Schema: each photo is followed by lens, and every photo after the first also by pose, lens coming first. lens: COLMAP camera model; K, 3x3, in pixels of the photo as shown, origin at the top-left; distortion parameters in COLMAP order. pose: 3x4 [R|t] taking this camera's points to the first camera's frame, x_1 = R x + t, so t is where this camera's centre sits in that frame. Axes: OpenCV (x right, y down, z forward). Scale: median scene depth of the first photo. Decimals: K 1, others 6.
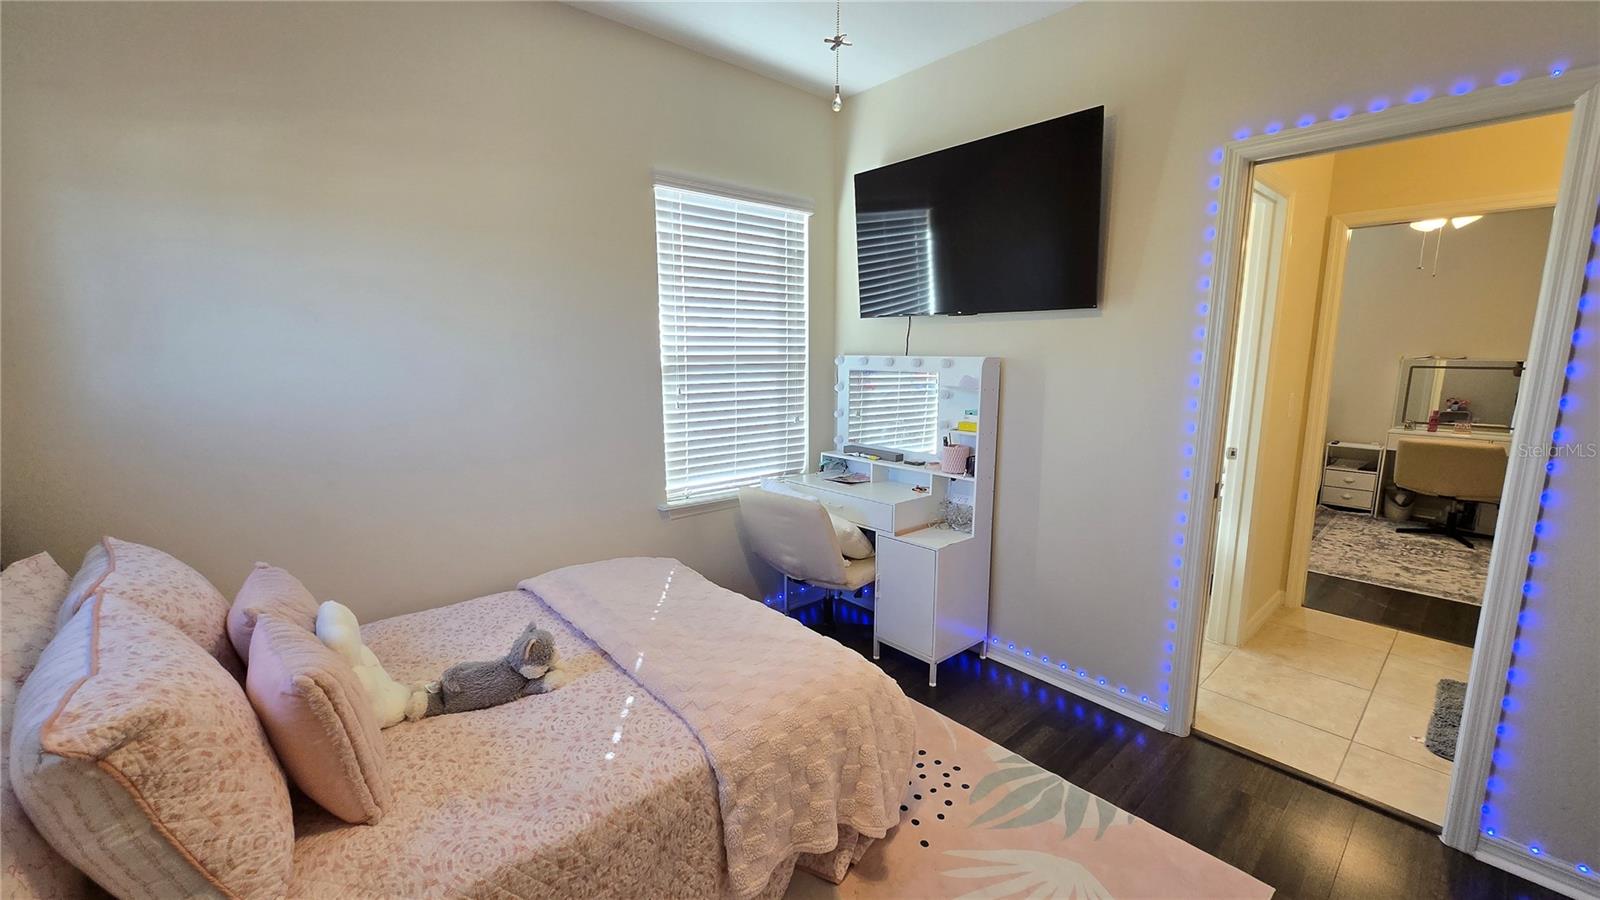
lens RADIAL K [[632.8, 0, 804.1], [0, 632.8, 451.0], [0, 0, 1]] dist [0.001634, -0.000448]
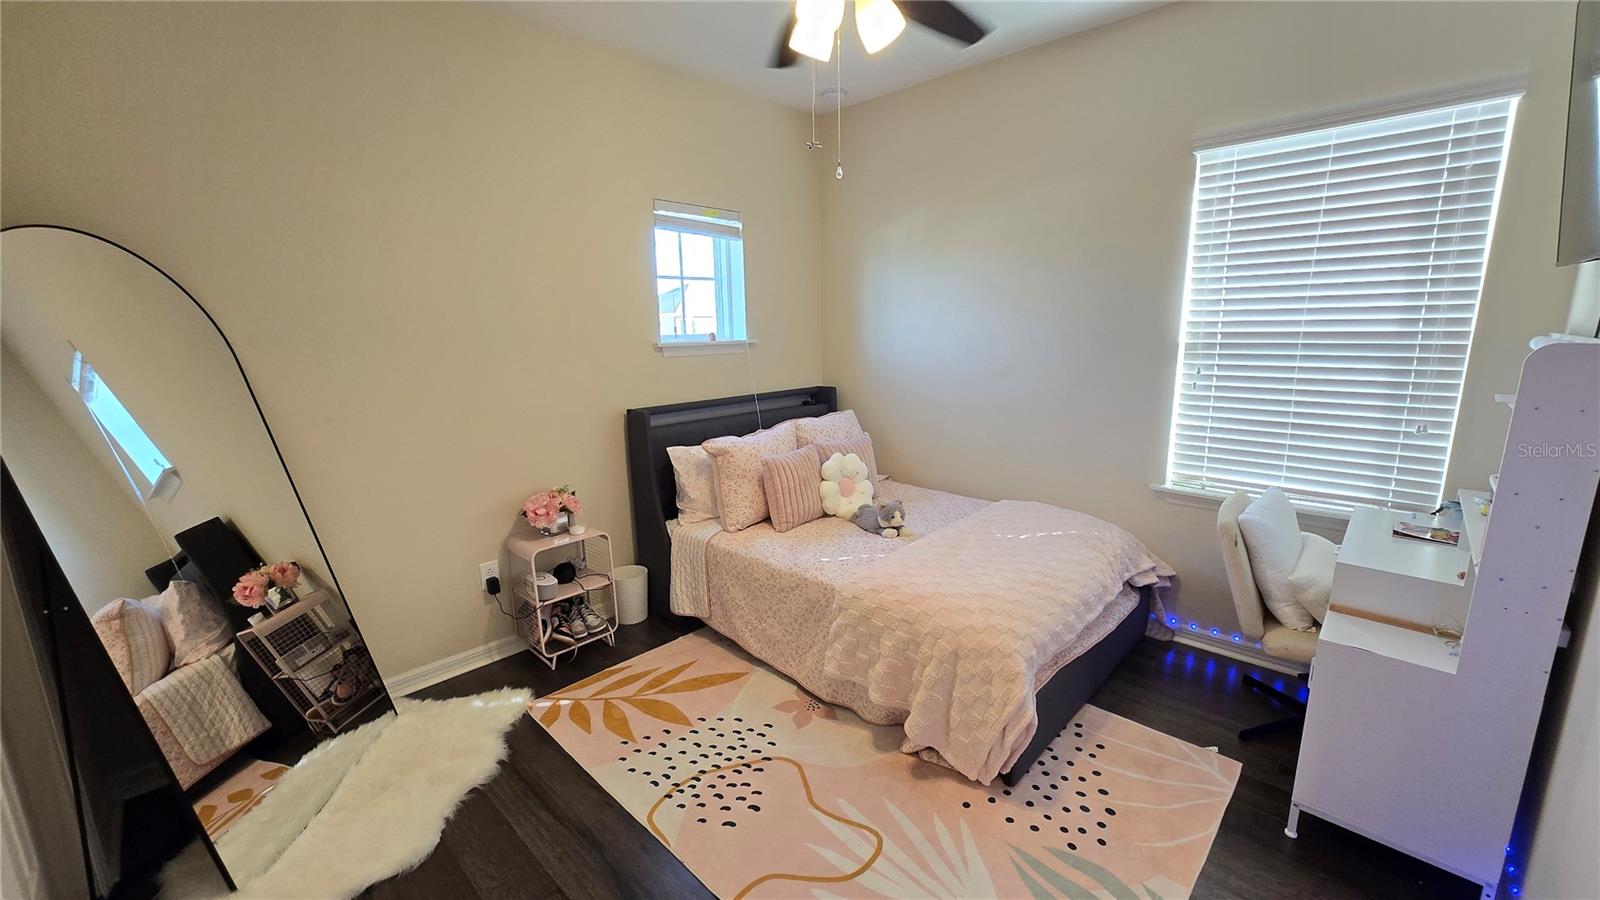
lens RADIAL K [[632.8, 0, 806.2], [0, 632.8, 451.8], [0, 0, 1]] dist [0.001634, -0.000448]
pose [[0.083432, 0.201850, -0.975856, 0.678808], [-0.140060, 0.971925, 0.189062, -0.073807], [0.986622, 0.120905, 0.109361, 0.343659]]
